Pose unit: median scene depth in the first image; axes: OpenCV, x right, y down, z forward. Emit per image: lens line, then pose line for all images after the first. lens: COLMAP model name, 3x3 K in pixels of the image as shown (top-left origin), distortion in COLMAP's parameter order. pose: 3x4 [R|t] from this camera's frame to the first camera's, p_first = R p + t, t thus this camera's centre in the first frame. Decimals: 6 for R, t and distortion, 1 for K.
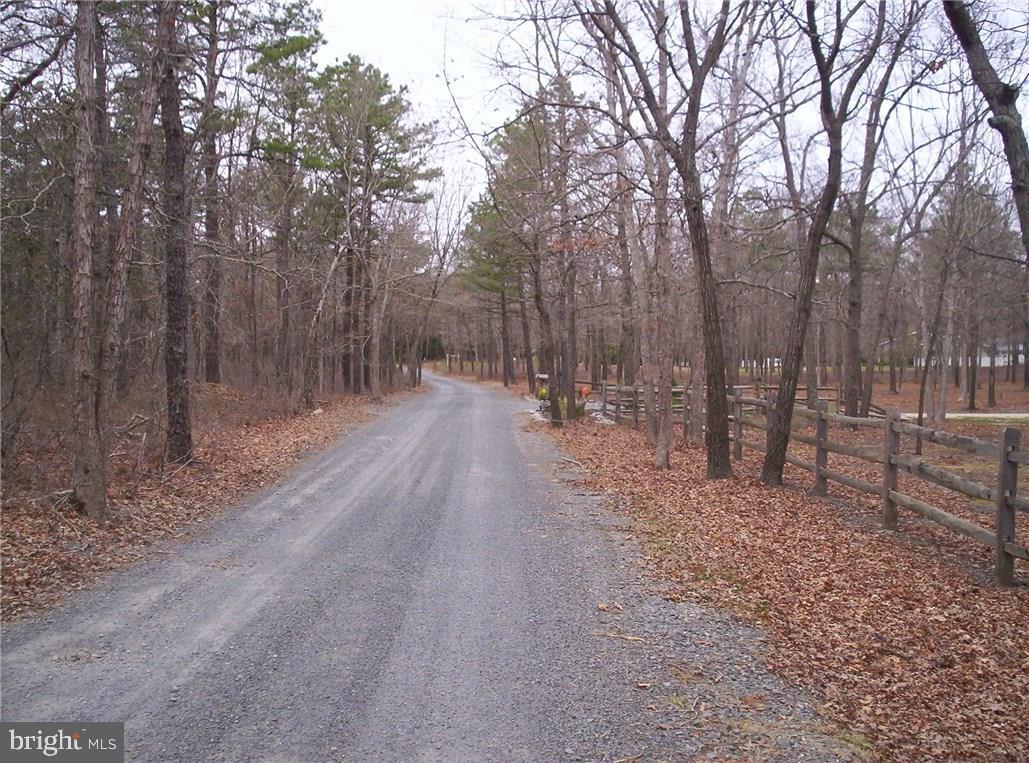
lens RADIAL K [[1127.9, 0, 500.2], [0, 1127.9, 407.2], [0, 0, 1]] dist [-0.096314, 0.040321]
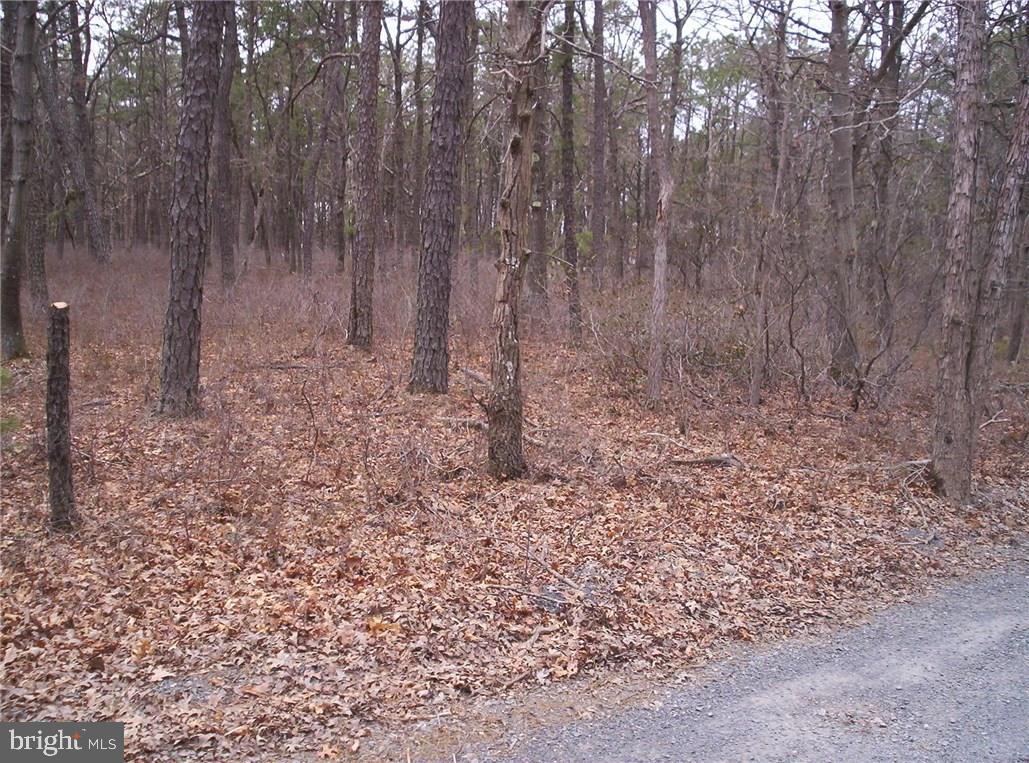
lens RADIAL K [[1127.9, 0, 500.2], [0, 1127.9, 407.2], [0, 0, 1]] dist [-0.096314, 0.040321]
pose [[0.701054, 0.084113, -0.708130, -0.032045], [-0.049592, 0.996366, 0.069253, -0.006020], [0.711382, -0.013432, 0.702677, 0.203132]]
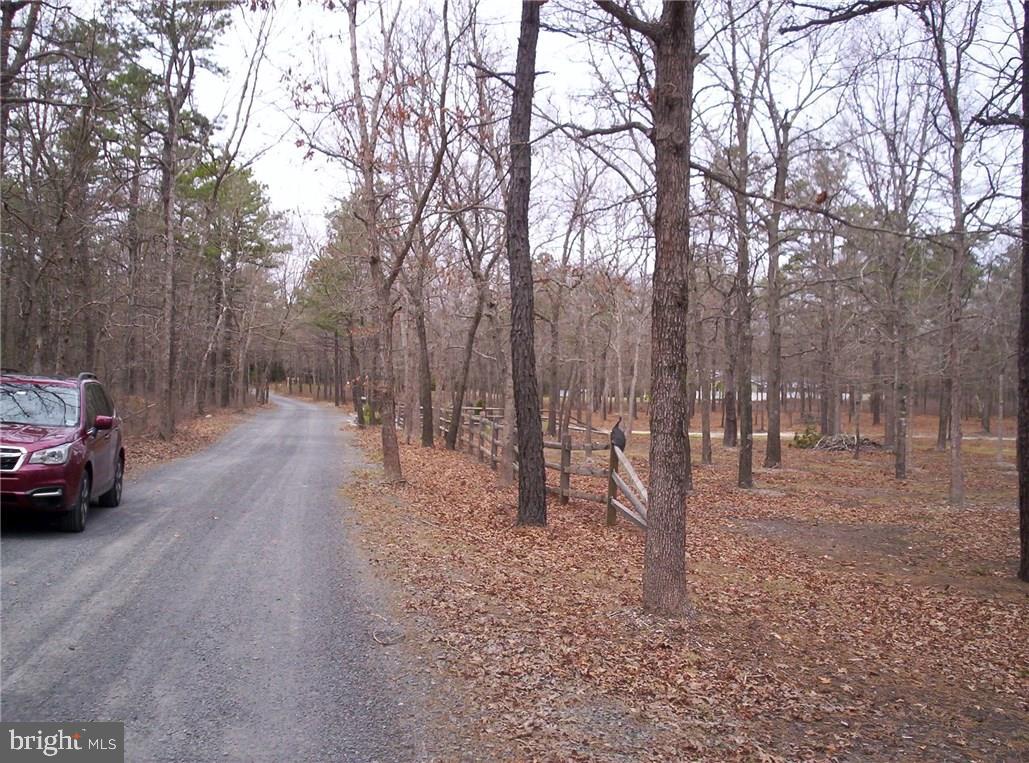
lens RADIAL K [[1127.9, 0, 500.2], [0, 1127.9, 407.2], [0, 0, 1]] dist [-0.096314, 0.040321]
pose [[0.989533, 0.025385, 0.142057, 0.049414], [-0.022240, 0.999472, -0.023684, 0.059116], [-0.142583, 0.020277, 0.989575, -1.800493]]
